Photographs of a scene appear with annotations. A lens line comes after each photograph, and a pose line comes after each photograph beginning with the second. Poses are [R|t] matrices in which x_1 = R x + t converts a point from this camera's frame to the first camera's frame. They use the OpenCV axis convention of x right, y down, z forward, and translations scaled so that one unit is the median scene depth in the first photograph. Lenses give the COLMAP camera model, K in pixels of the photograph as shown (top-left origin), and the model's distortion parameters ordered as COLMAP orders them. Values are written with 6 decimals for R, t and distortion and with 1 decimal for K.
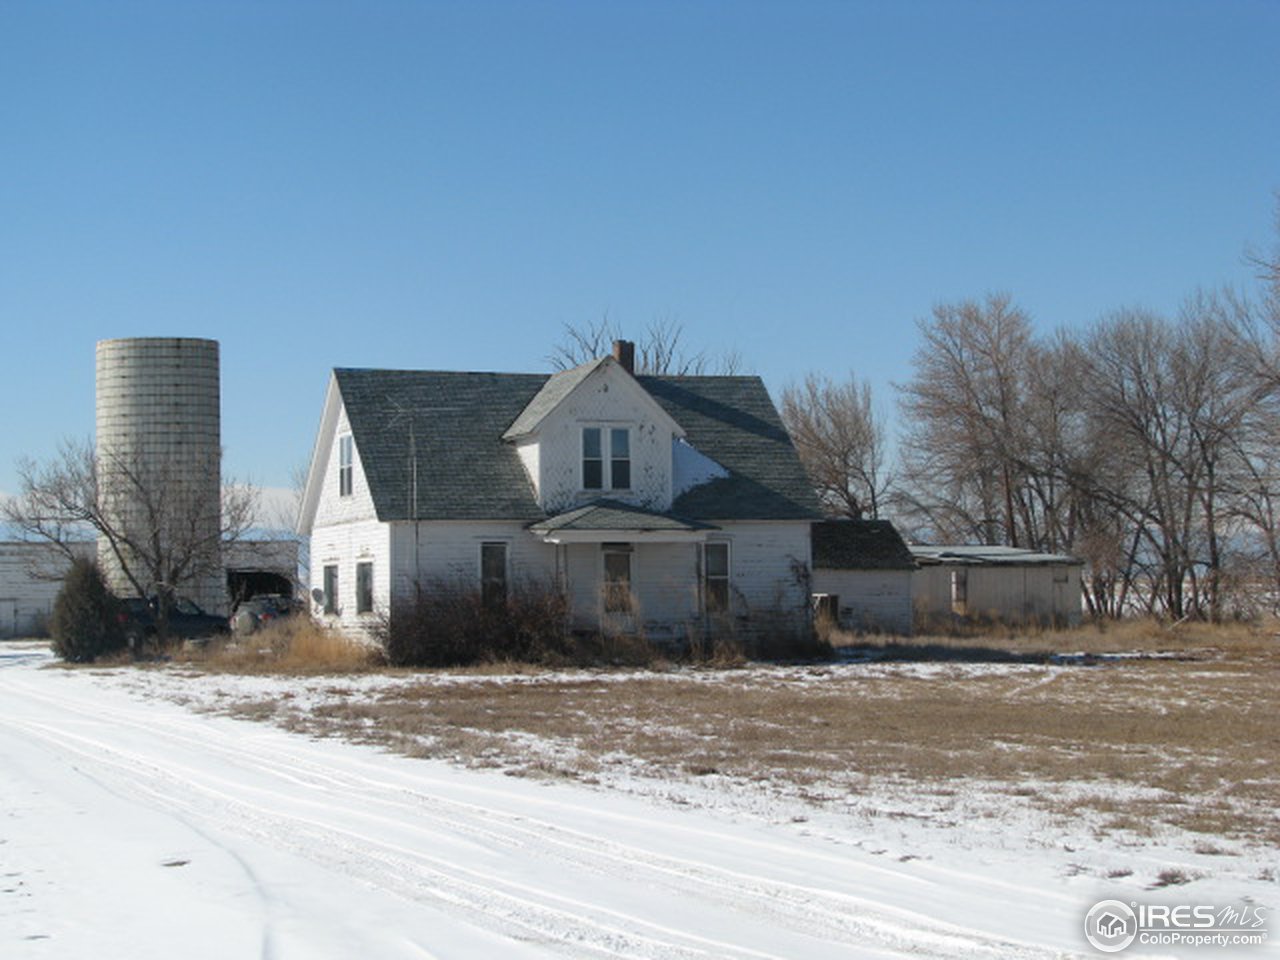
lens RADIAL K [[2506.0, 0, 639.6], [0, 2506.0, 510.1], [0, 0, 1]] dist [-0.033849, 1.941673]
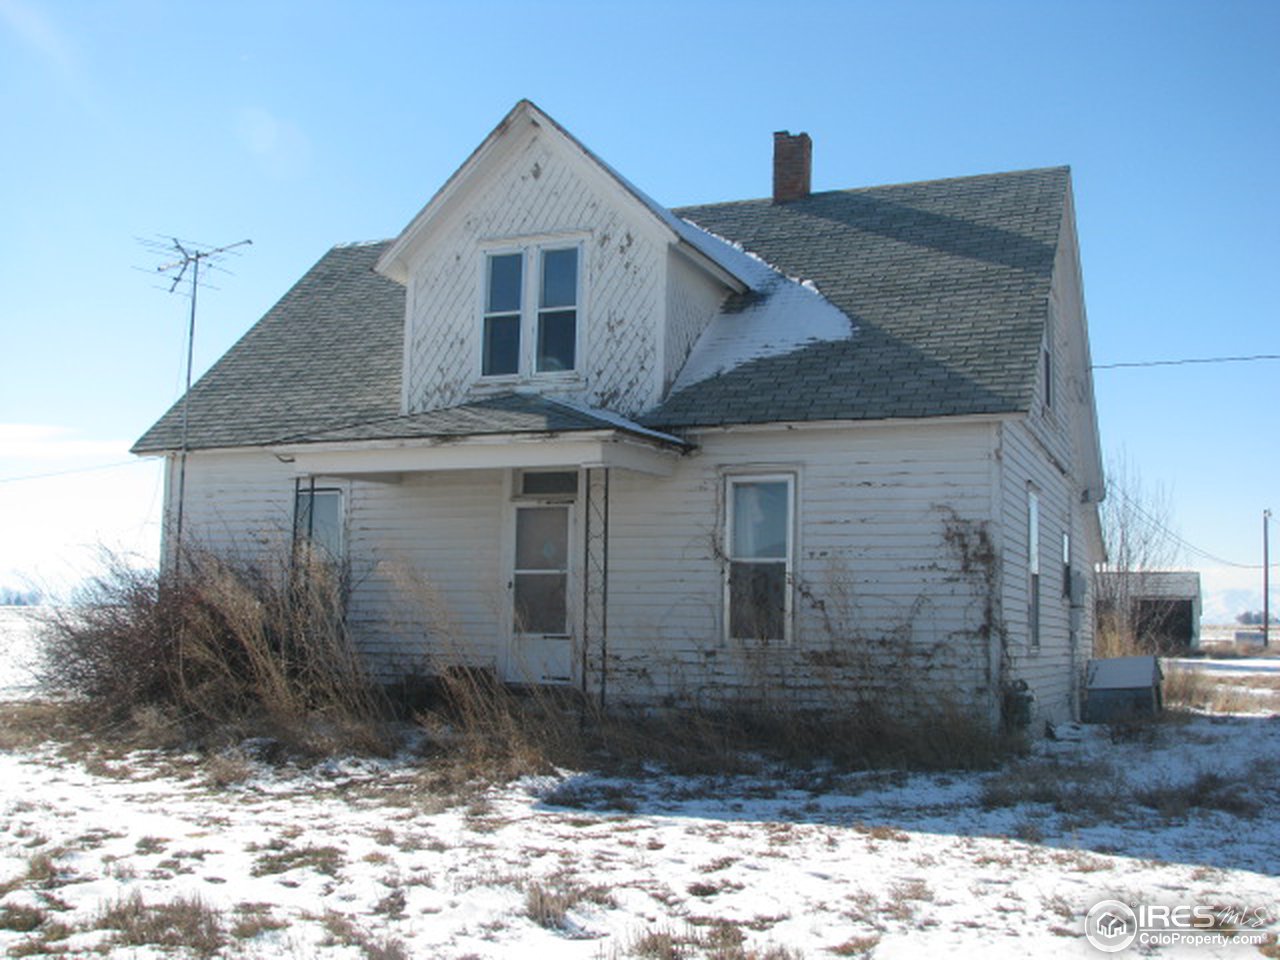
lens RADIAL K [[1371.2, 0, 663.9], [0, 1371.2, 481.5], [0, 0, 1]] dist [-0.197776, 0.280469]
pose [[0.729989, -0.048077, -0.681766, 0.117110], [-0.002221, 0.997351, -0.072710, 0.019897], [0.683455, 0.054592, 0.727948, 0.532308]]
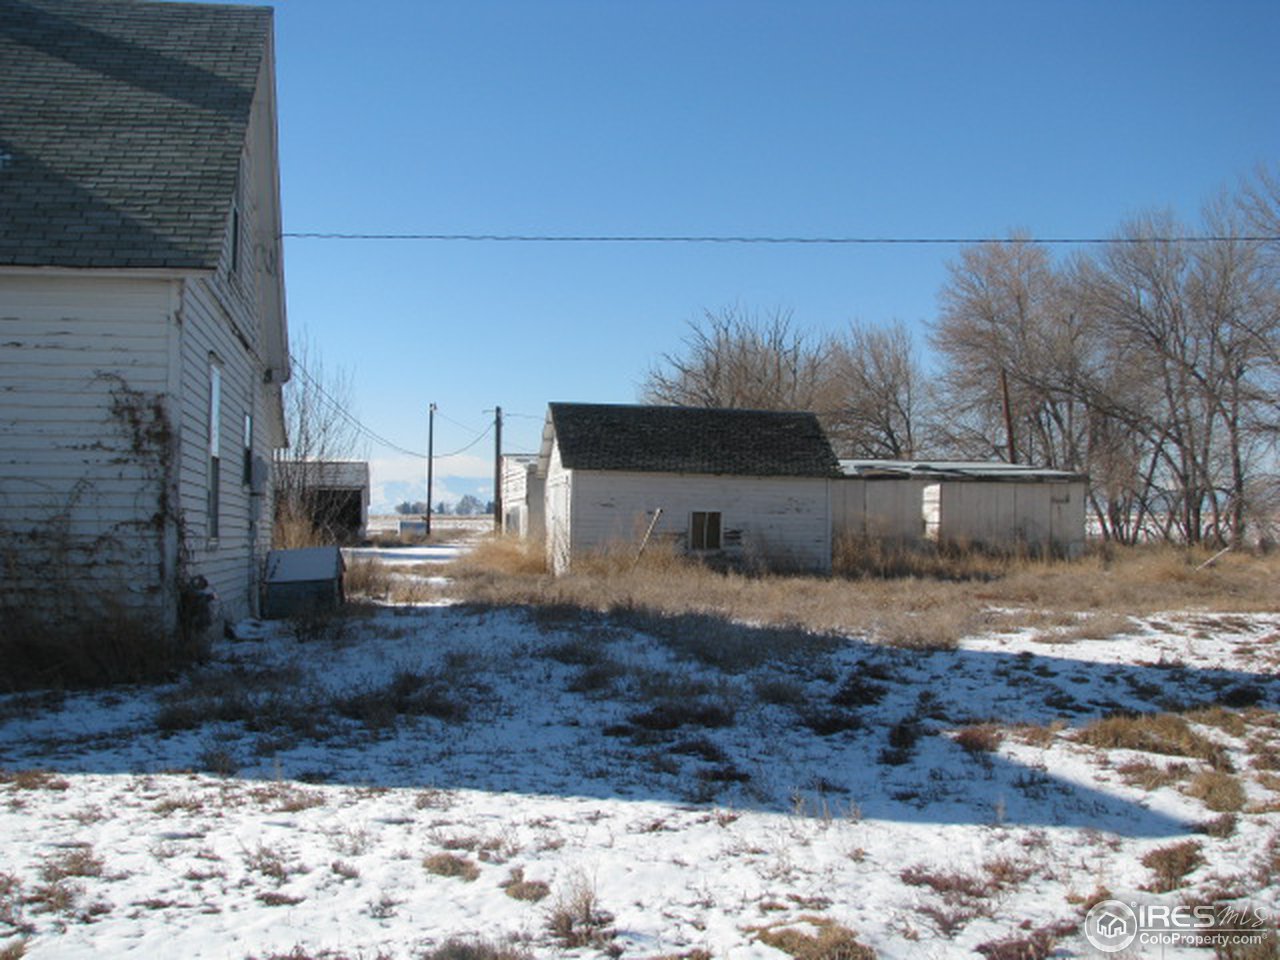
lens RADIAL K [[1371.2, 0, 663.9], [0, 1371.2, 481.5], [0, 0, 1]] dist [-0.197776, 0.280469]
pose [[0.988150, 0.007942, -0.153283, 0.107985], [-0.007182, 0.999959, 0.005513, 0.020566], [0.153321, -0.004347, 0.988167, 0.546470]]
